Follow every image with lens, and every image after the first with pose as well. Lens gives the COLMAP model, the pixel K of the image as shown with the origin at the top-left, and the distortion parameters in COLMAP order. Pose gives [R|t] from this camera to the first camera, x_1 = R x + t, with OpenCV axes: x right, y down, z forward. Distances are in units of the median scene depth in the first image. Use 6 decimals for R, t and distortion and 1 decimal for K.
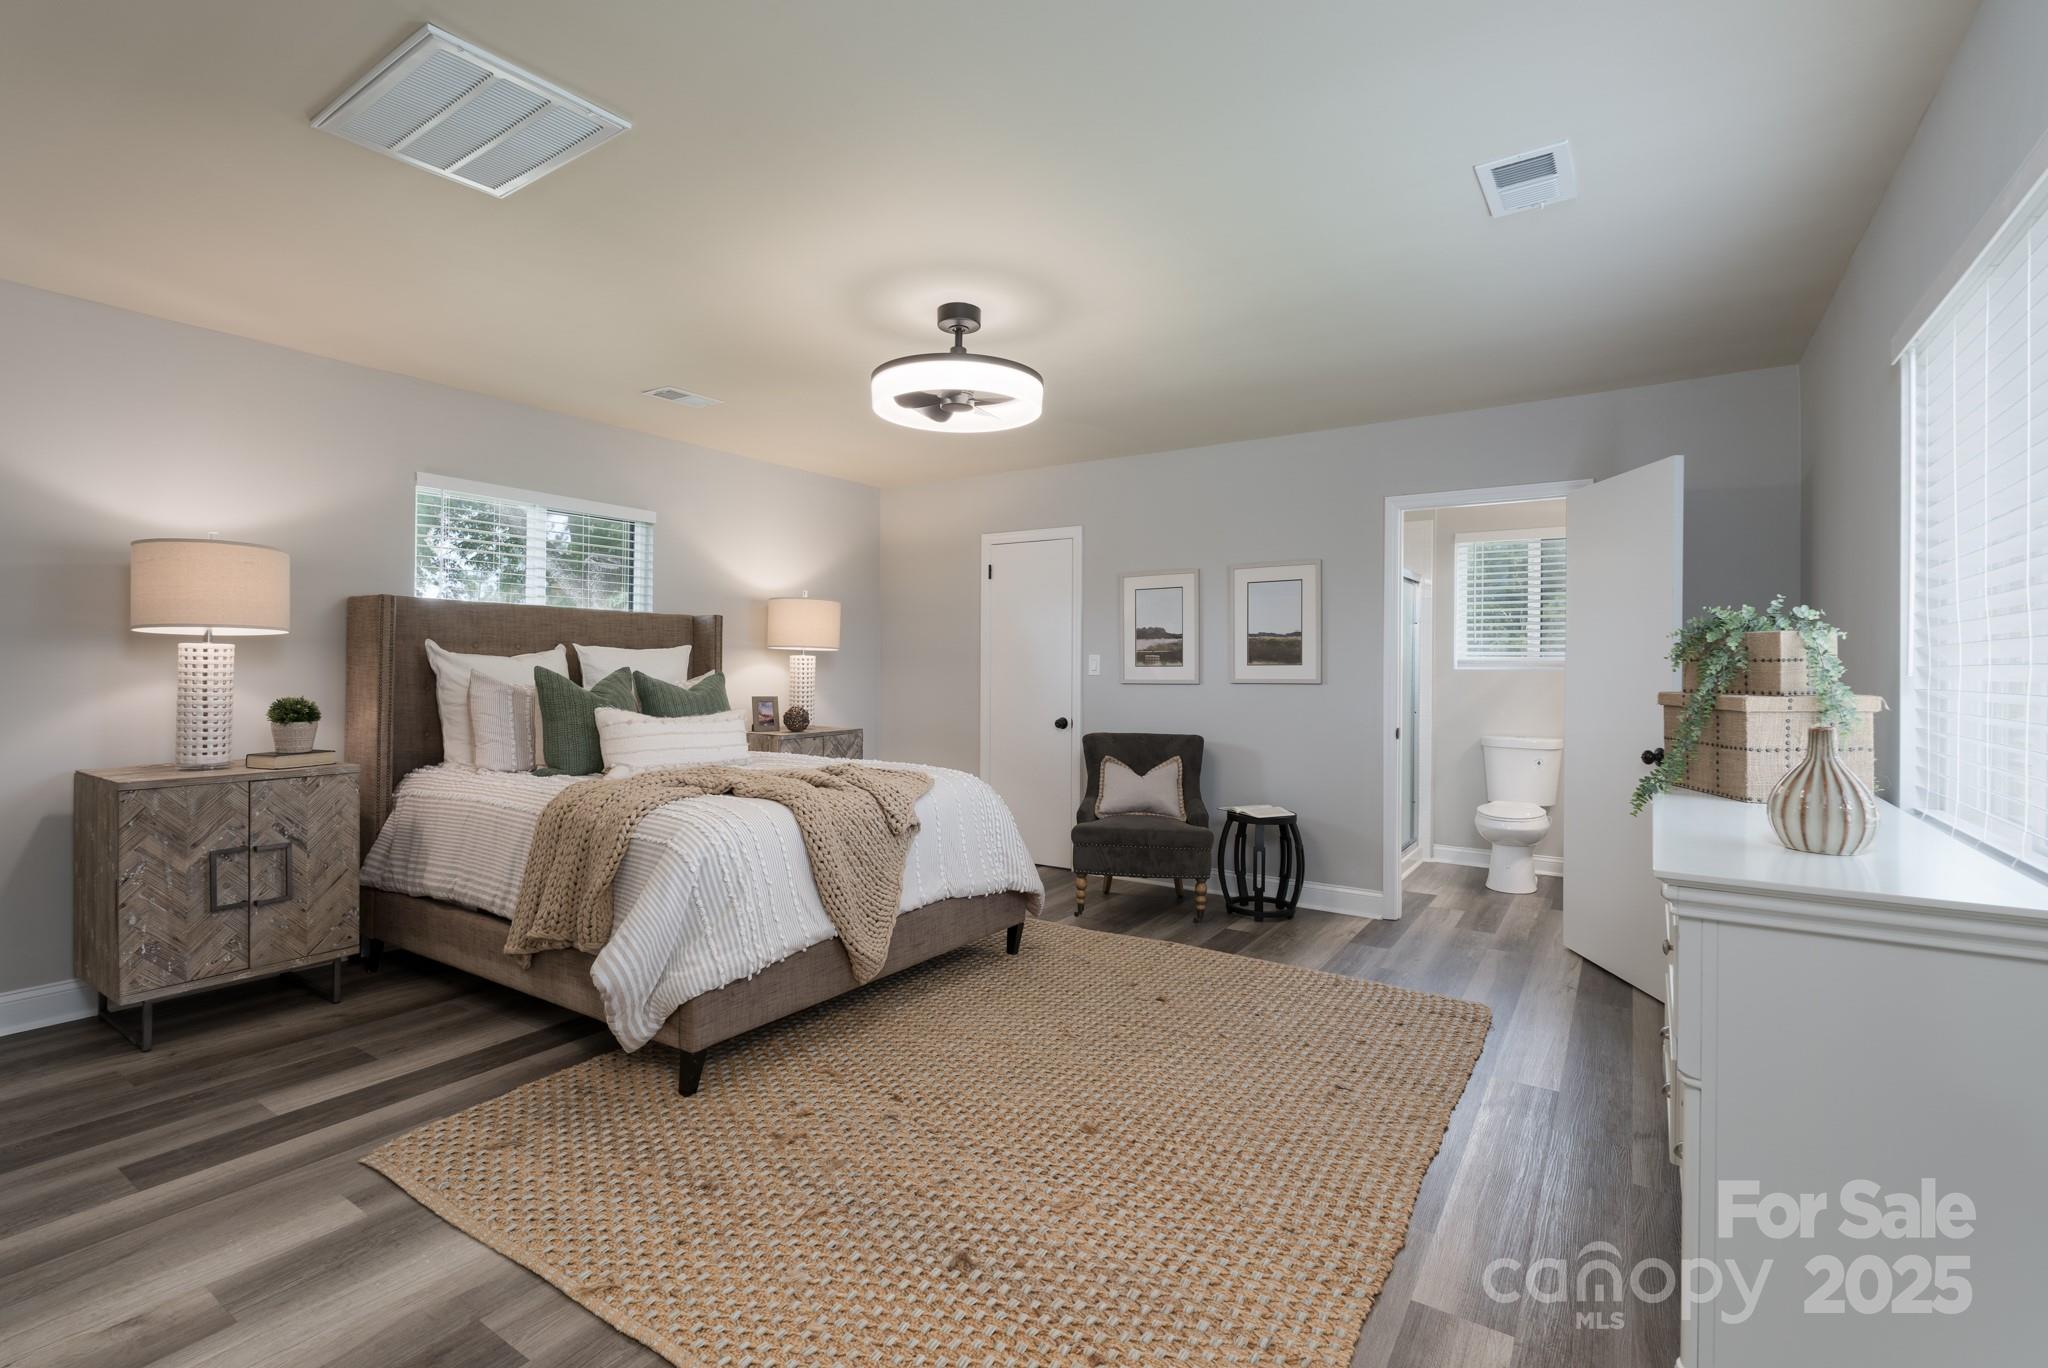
lens RADIAL K [[926.5, 0, 1025.2], [0, 926.5, 675.1], [0, 0, 1]] dist [-0.005045, 0.000158]
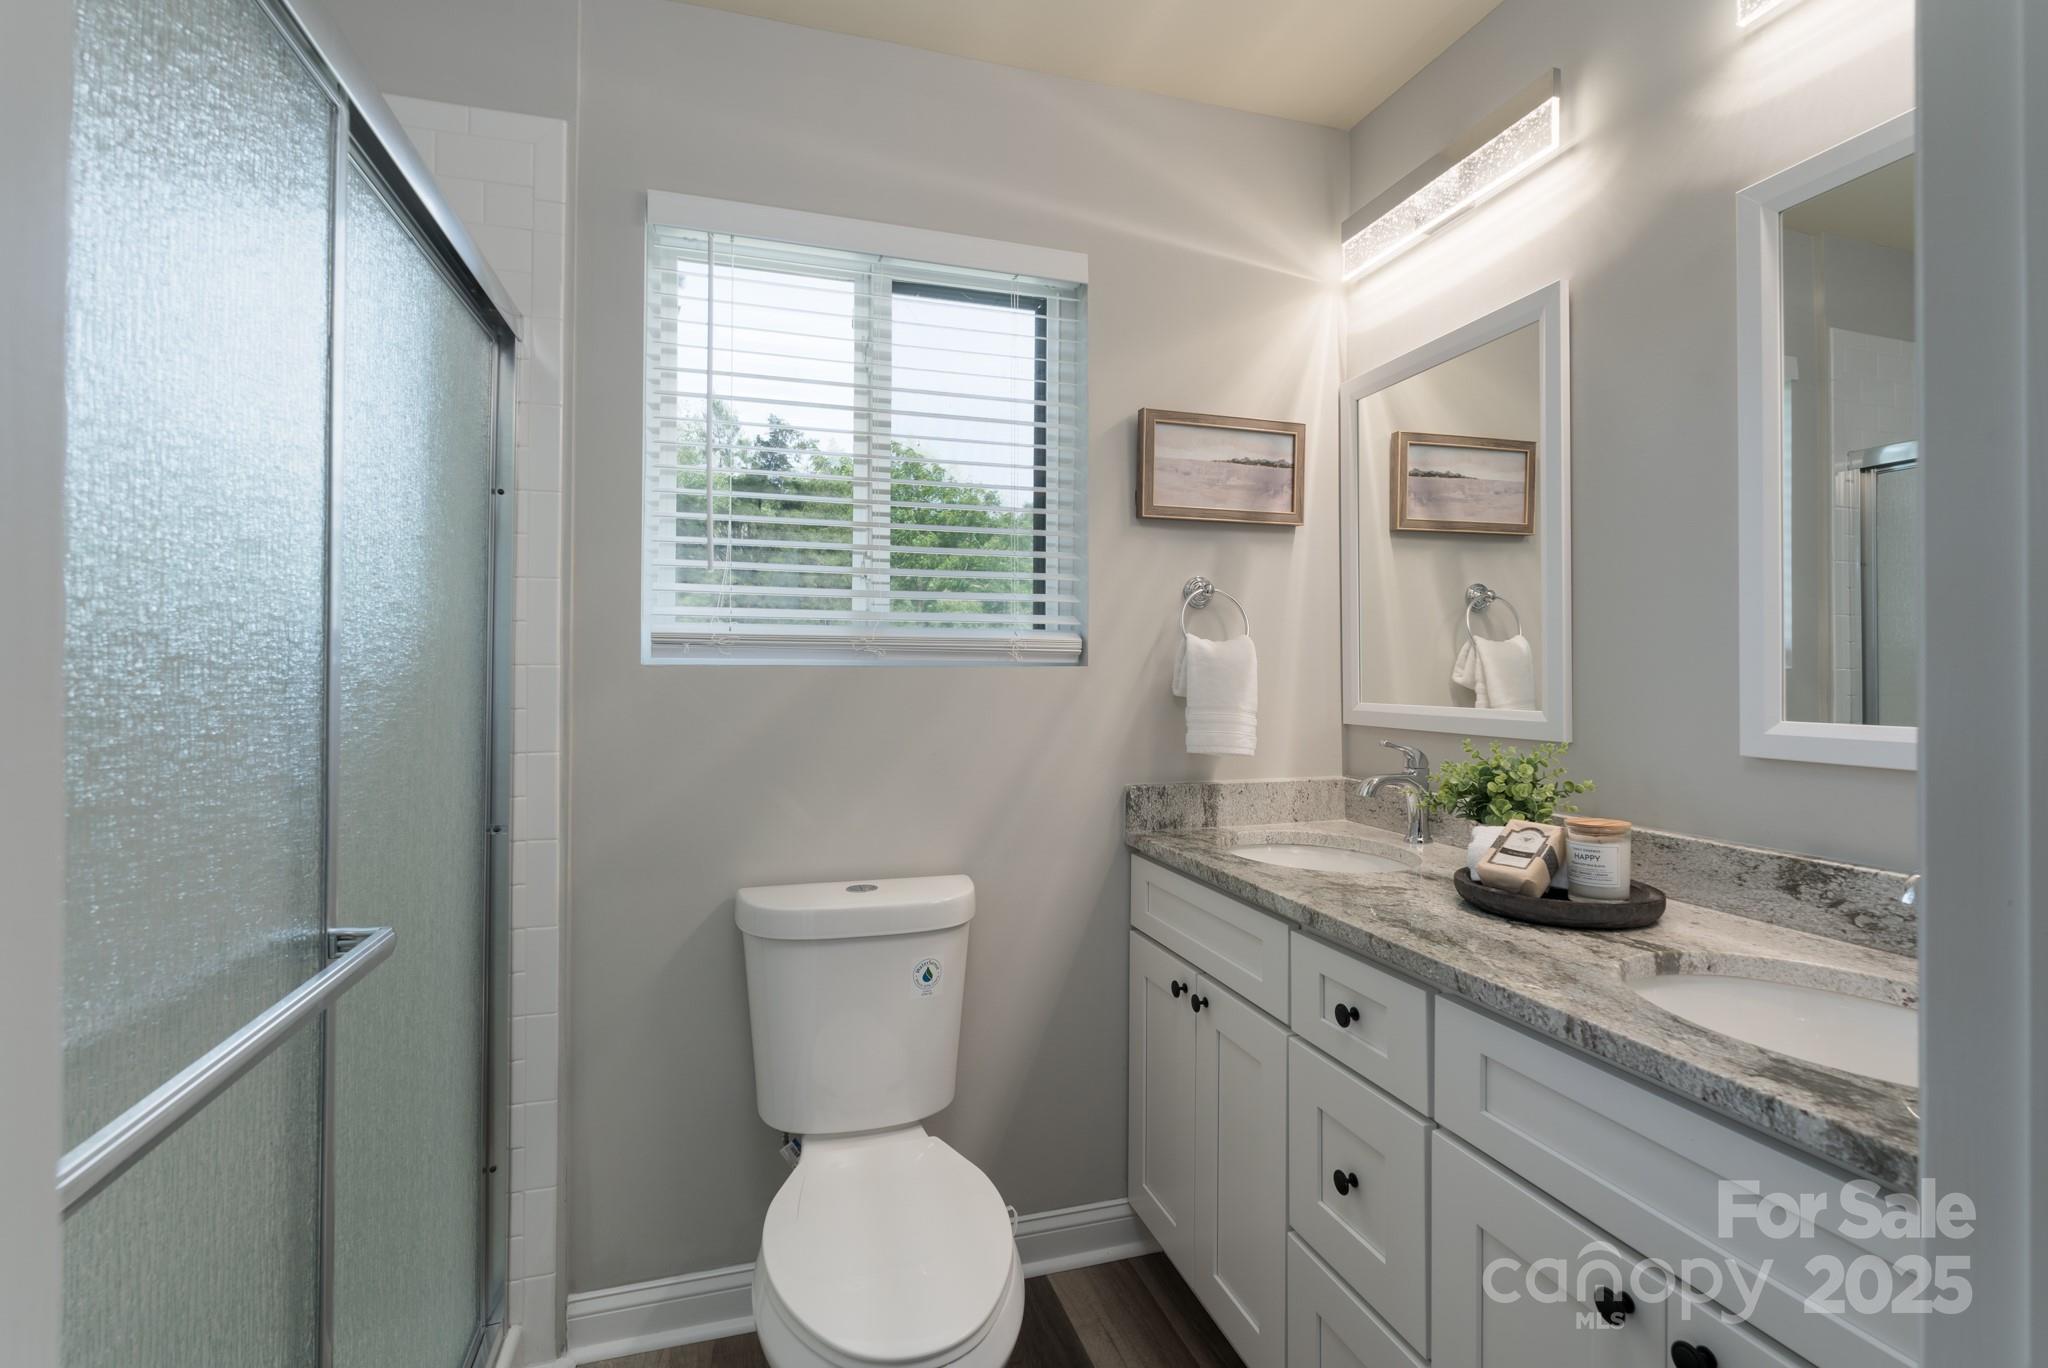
lens RADIAL K [[926.5, 0, 1032.3], [0, 926.5, 673.8], [0, 0, 1]] dist [-0.005045, 0.000158]
pose [[0.619479, -0.000512, 0.785013, 0.354779], [-0.000253, 1.000000, 0.000852, -0.004054], [-0.785013, -0.000727, 0.619478, 0.823634]]
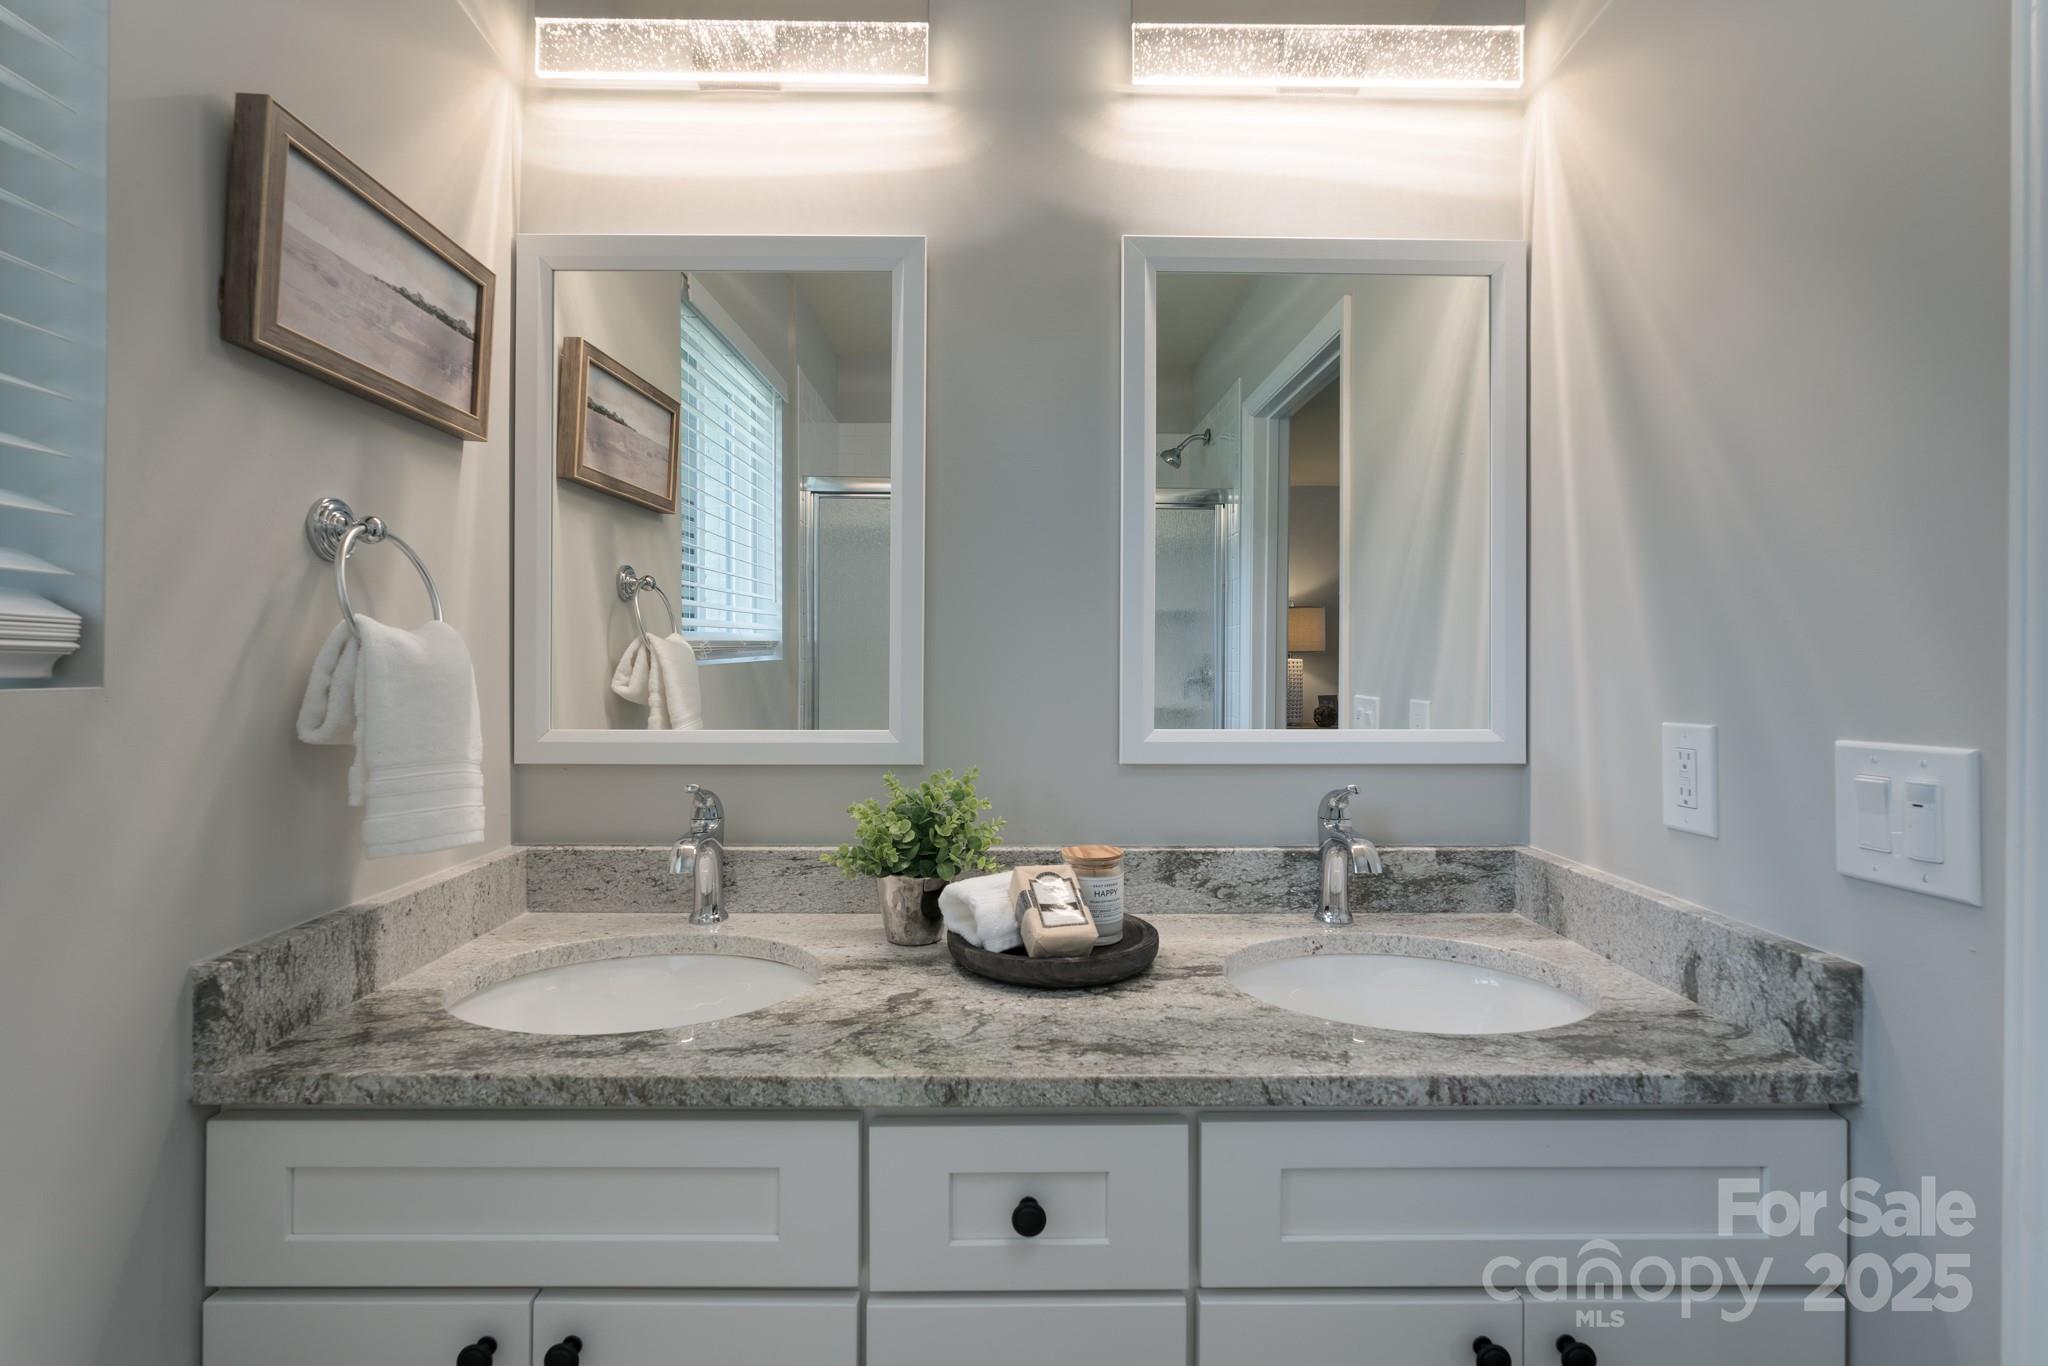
lens RADIAL K [[926.5, 0, 1022.7], [0, 926.5, 664.4], [0, 0, 1]] dist [-0.005045, 0.000158]
pose [[-0.567927, -0.002574, 0.823075, 0.463487], [-0.002045, 0.999996, 0.001716, -0.010691], [-0.823077, -0.000709, -0.567930, 1.000335]]
